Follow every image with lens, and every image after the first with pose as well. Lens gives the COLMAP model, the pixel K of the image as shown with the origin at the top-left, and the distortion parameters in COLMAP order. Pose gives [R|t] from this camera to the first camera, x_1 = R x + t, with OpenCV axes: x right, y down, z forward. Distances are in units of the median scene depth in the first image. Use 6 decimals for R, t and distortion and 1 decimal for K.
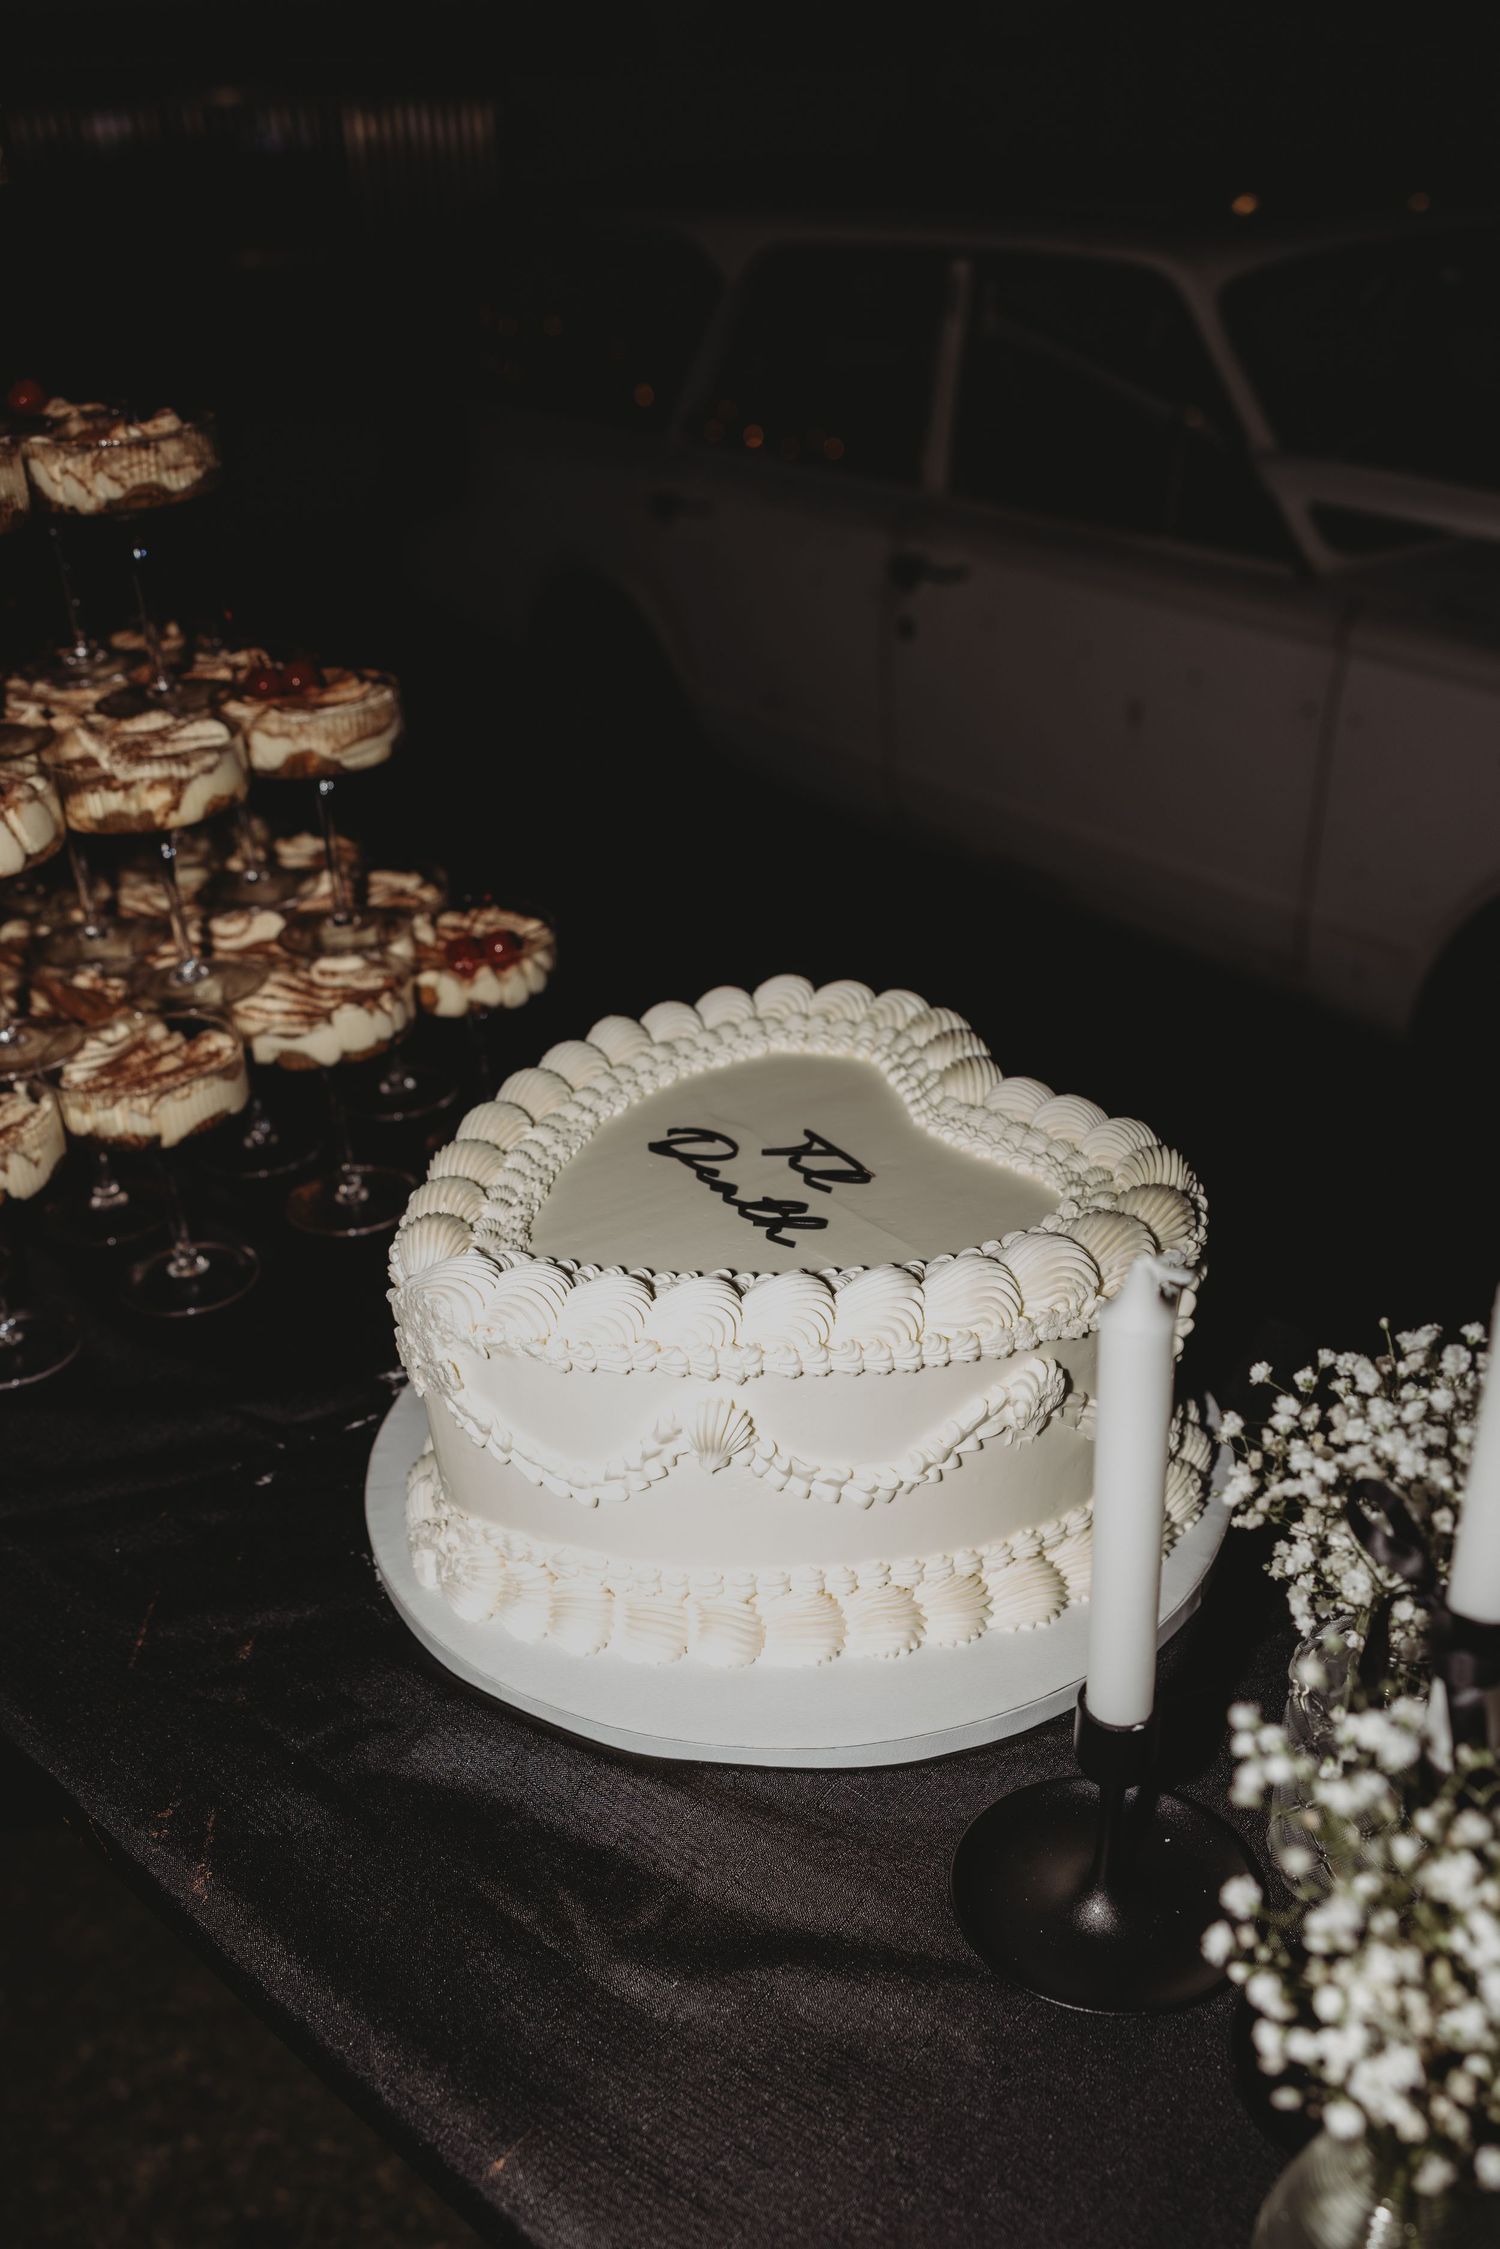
lens RADIAL K [[1805.7, 0, 833.4], [0, 1805.7, 1240.7], [0, 0, 1]] dist [-0.003906, 0.005162]
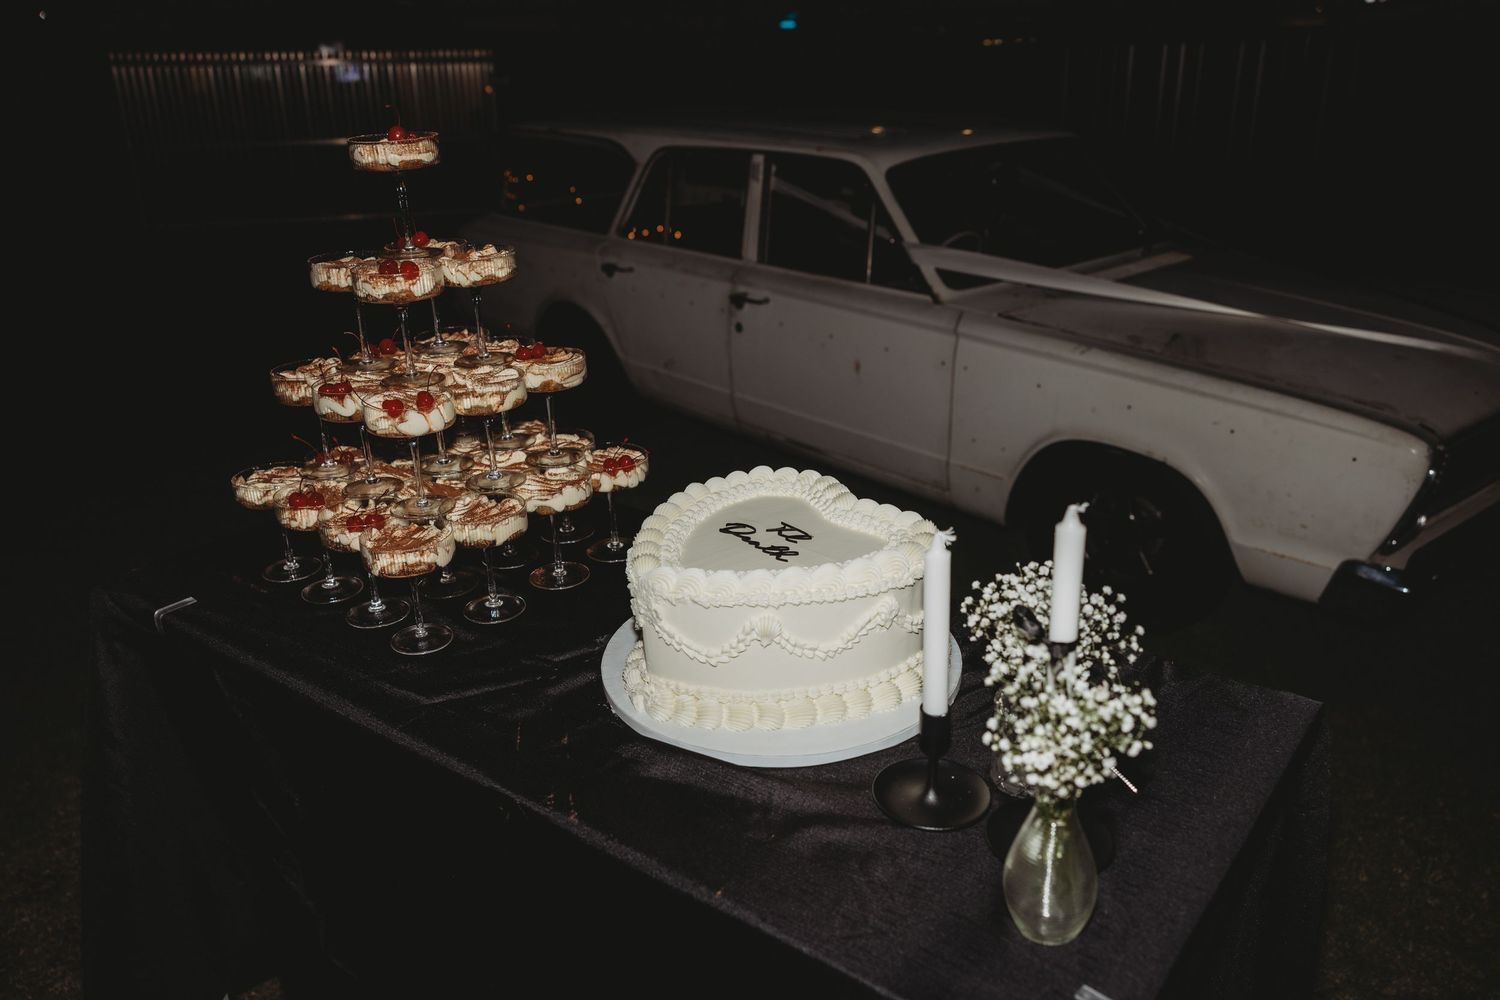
lens RADIAL K [[1204.3, 0, 748.8], [0, 1204.3, 499.3], [0, 0, 1]] dist [-0.003906, 0.005162]
pose [[0.993465, -0.027942, 0.110667, -0.229982], [0.047765, 0.982368, -0.180753, 0.194464], [-0.103665, 0.184858, 0.977283, -0.586711]]
